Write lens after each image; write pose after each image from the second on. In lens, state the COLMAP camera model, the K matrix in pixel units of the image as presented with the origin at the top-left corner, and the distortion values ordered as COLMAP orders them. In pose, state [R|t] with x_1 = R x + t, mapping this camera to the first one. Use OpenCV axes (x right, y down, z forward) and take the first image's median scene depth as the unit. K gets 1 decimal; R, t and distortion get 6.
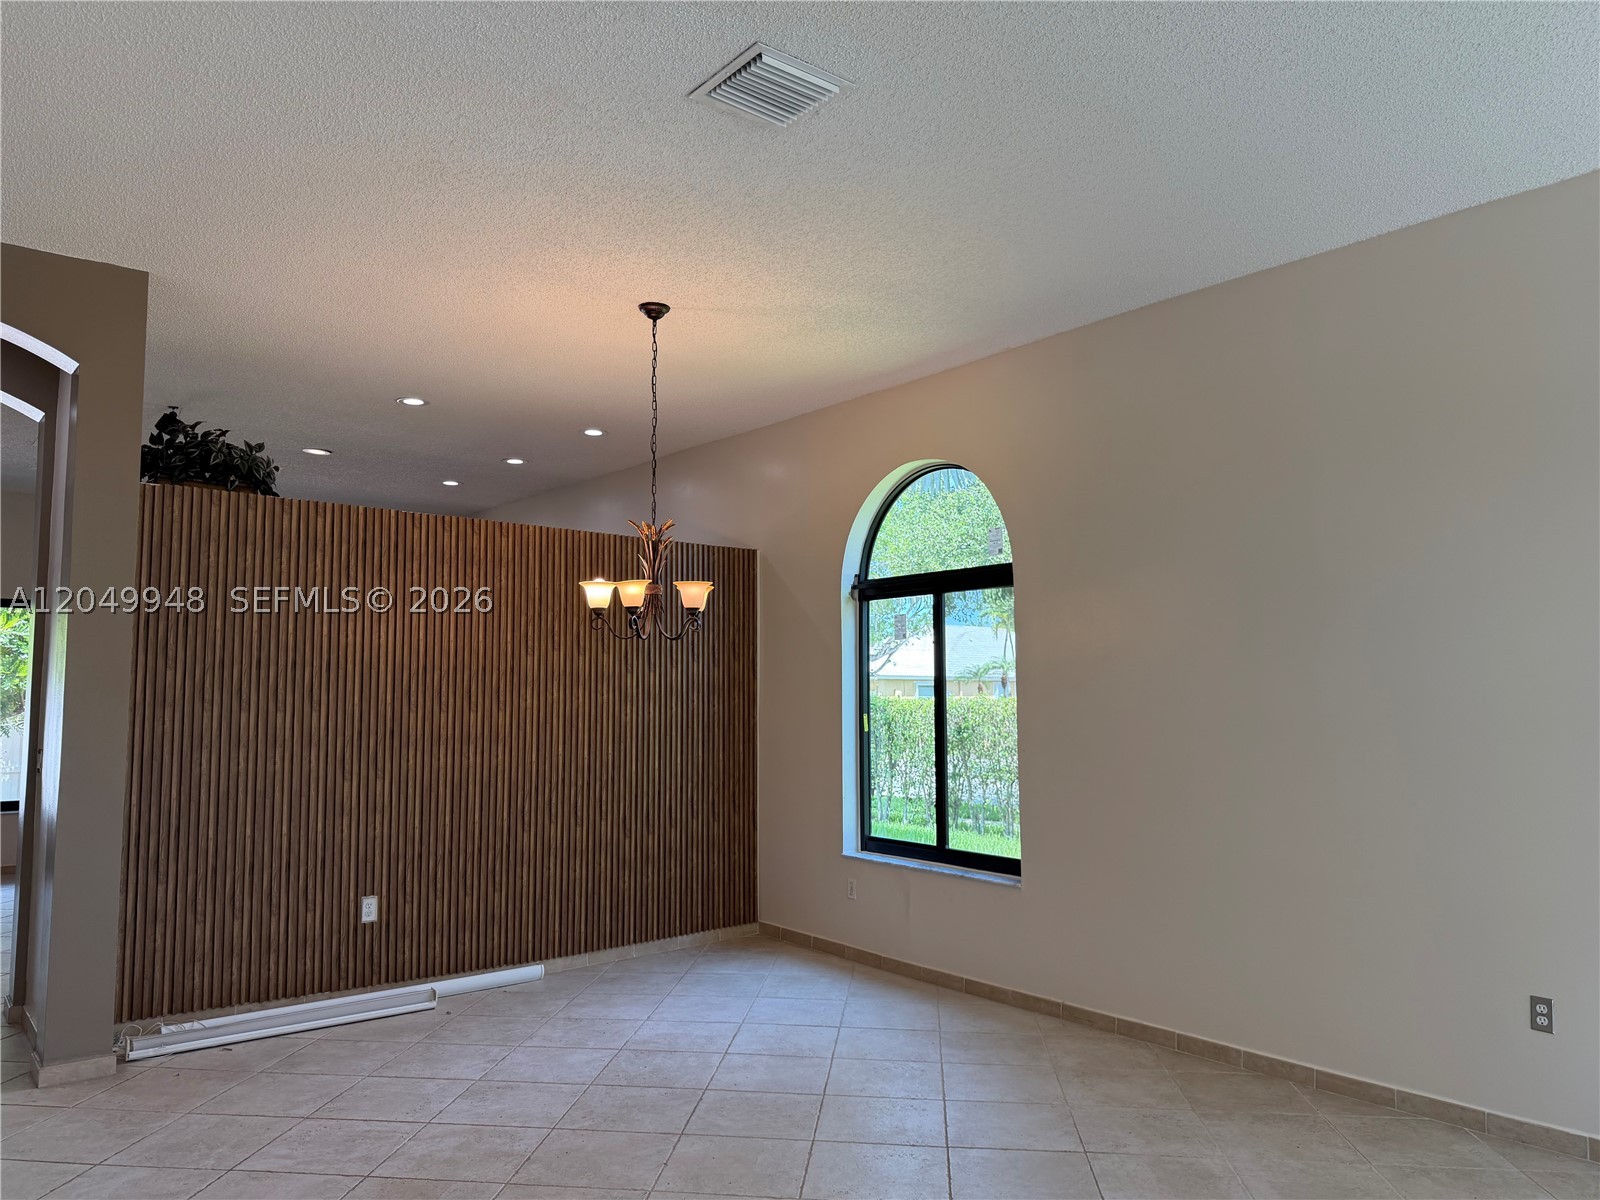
lens RADIAL K [[1121.7, 0, 804.0], [0, 1121.7, 606.6], [0, 0, 1]] dist [0.095473, -0.134462]
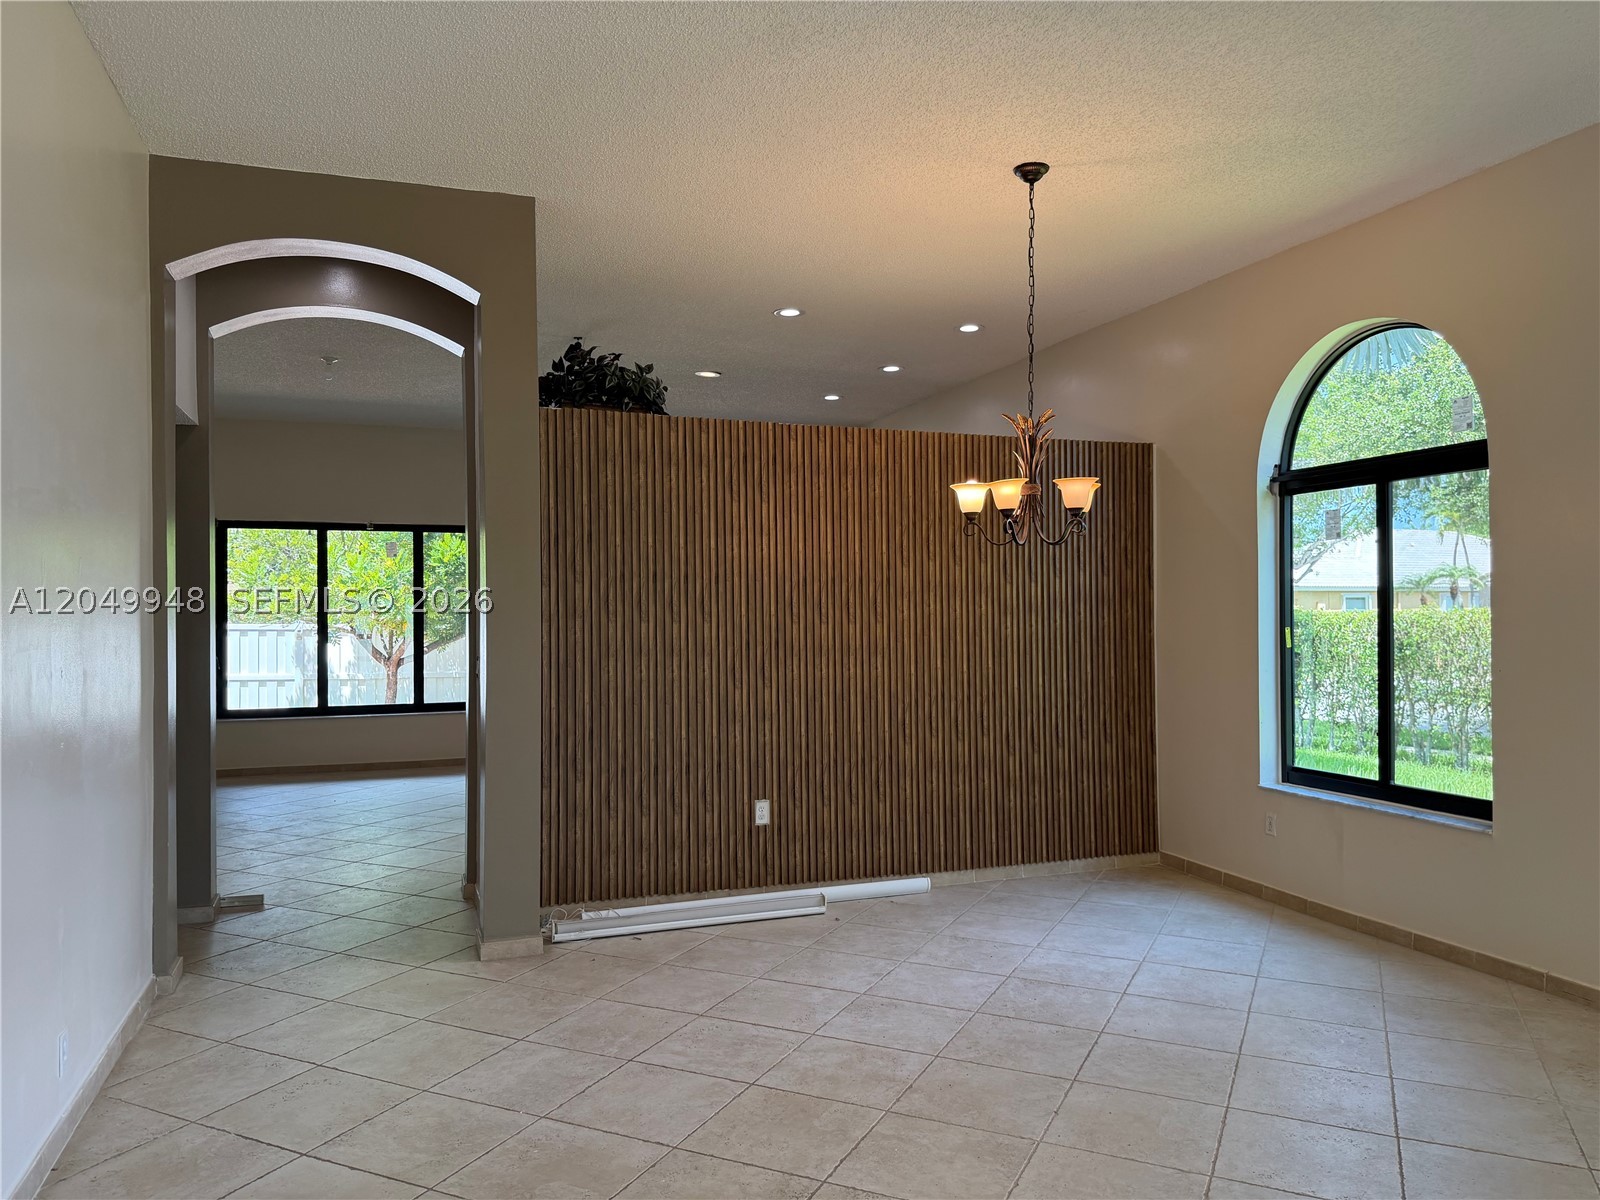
lens RADIAL K [[1121.7, 0, 804.0], [0, 1121.7, 606.6], [0, 0, 1]] dist [0.095473, -0.134462]
pose [[0.942046, -0.005290, -0.335441, -0.002336], [0.030898, 0.996994, 0.071050, 0.007682], [0.334057, -0.077297, 0.939378, 0.068740]]
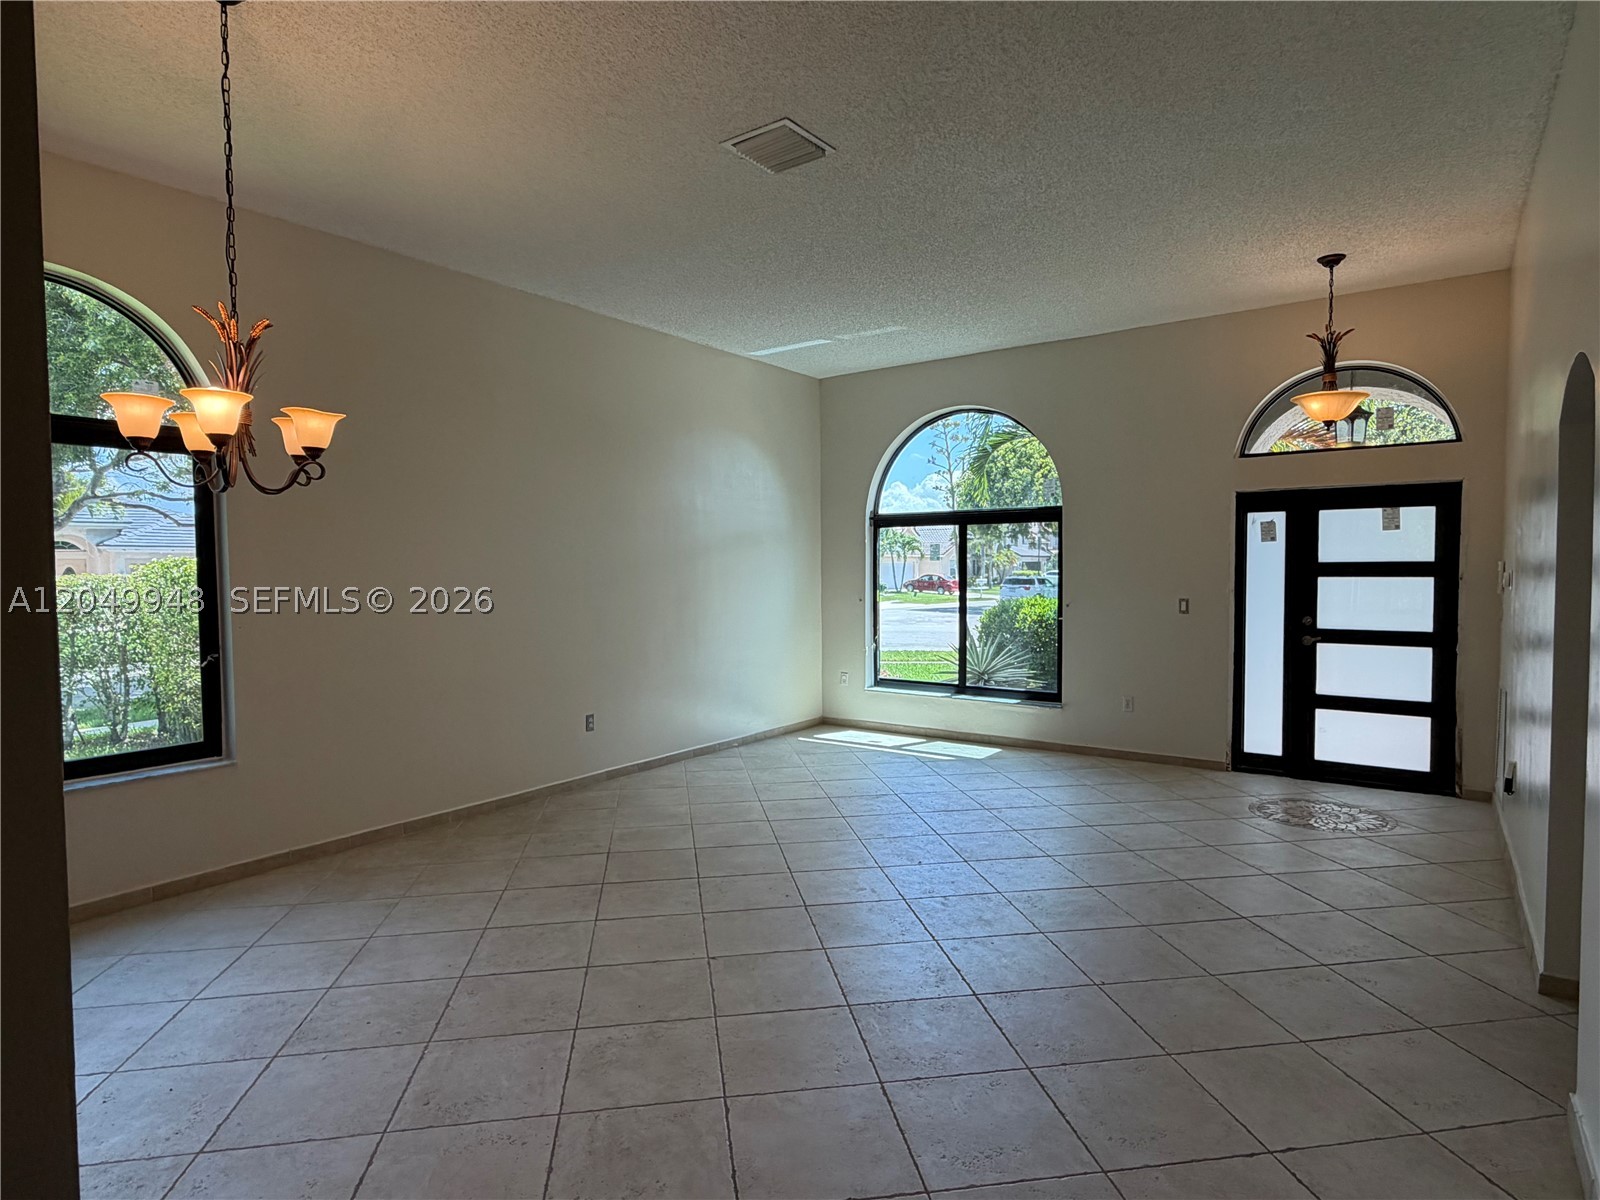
lens RADIAL K [[876.2, 0, 797.5], [0, 876.2, 600.9], [0, 0, 1]] dist [0.001132, -0.000165]
pose [[-0.252153, -0.031372, 0.967179, -0.670740], [-0.068892, 0.997520, 0.014396, 0.059408], [-0.965232, -0.063001, -0.253689, 0.725945]]
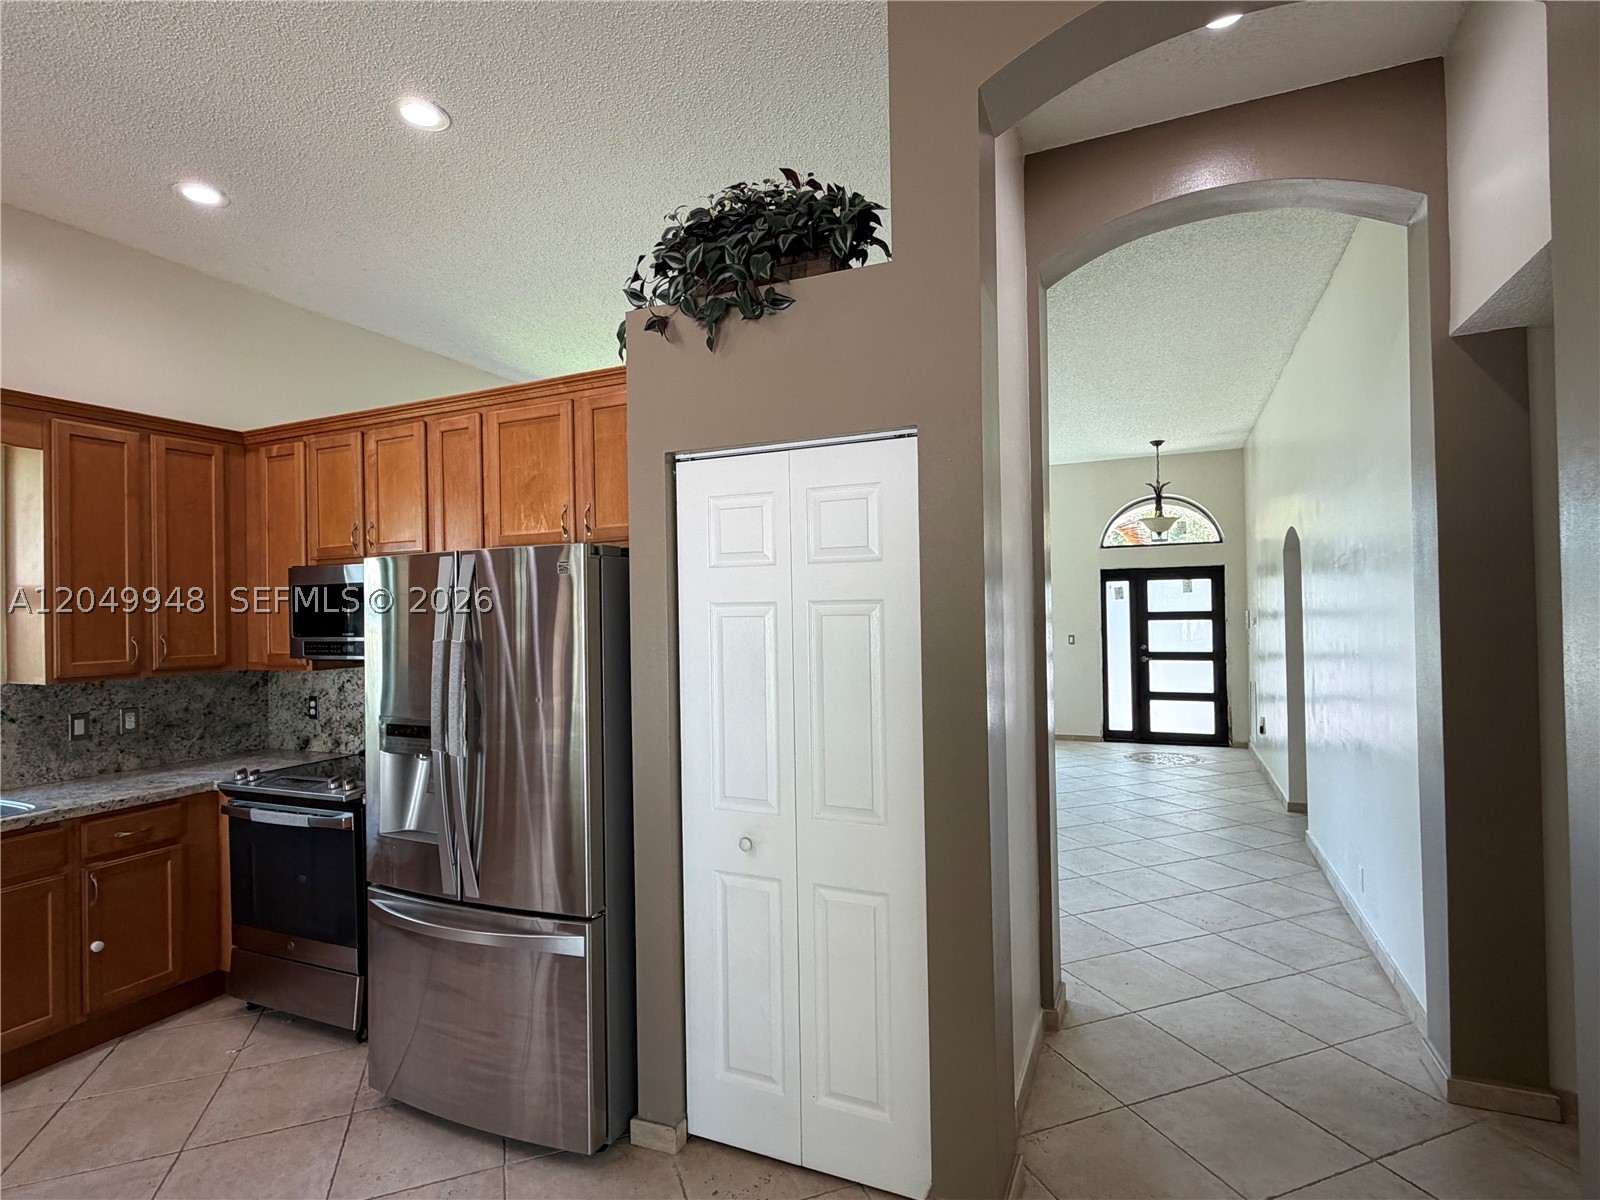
lens RADIAL K [[801.7, 0, 800.0], [0, 801.7, 600.0], [0, 0, 1]] dist [-0.000425, 0.000066]
pose [[-0.445135, 0.026551, 0.895070, -0.945233], [-0.052555, 0.997063, -0.055713, 0.088842], [-0.893920, -0.071840, -0.442432, 1.210528]]
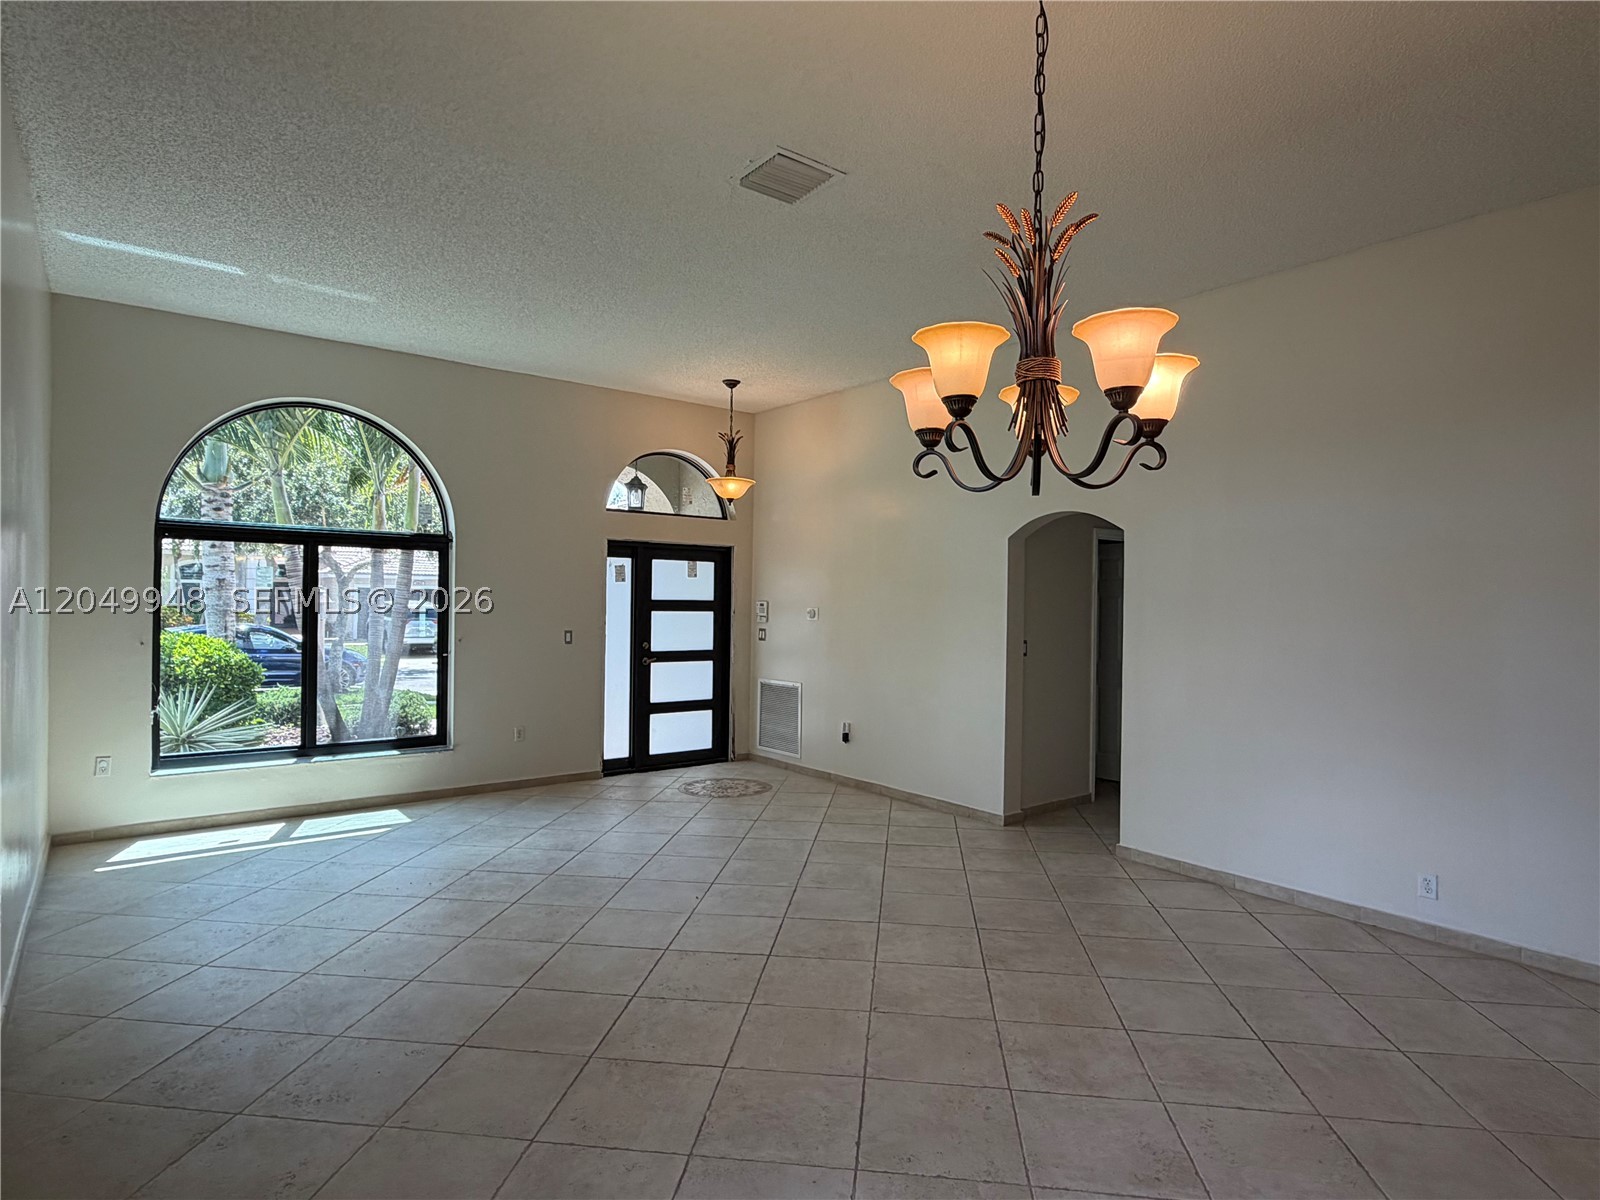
lens RADIAL K [[876.2, 0, 797.5], [0, 876.2, 600.9], [0, 0, 1]] dist [0.001132, -0.000165]
pose [[-0.999530, -0.010008, 0.028966, -0.048855], [-0.012277, 0.996779, -0.079246, 0.092595], [-0.028079, -0.079565, -0.996434, 1.214505]]
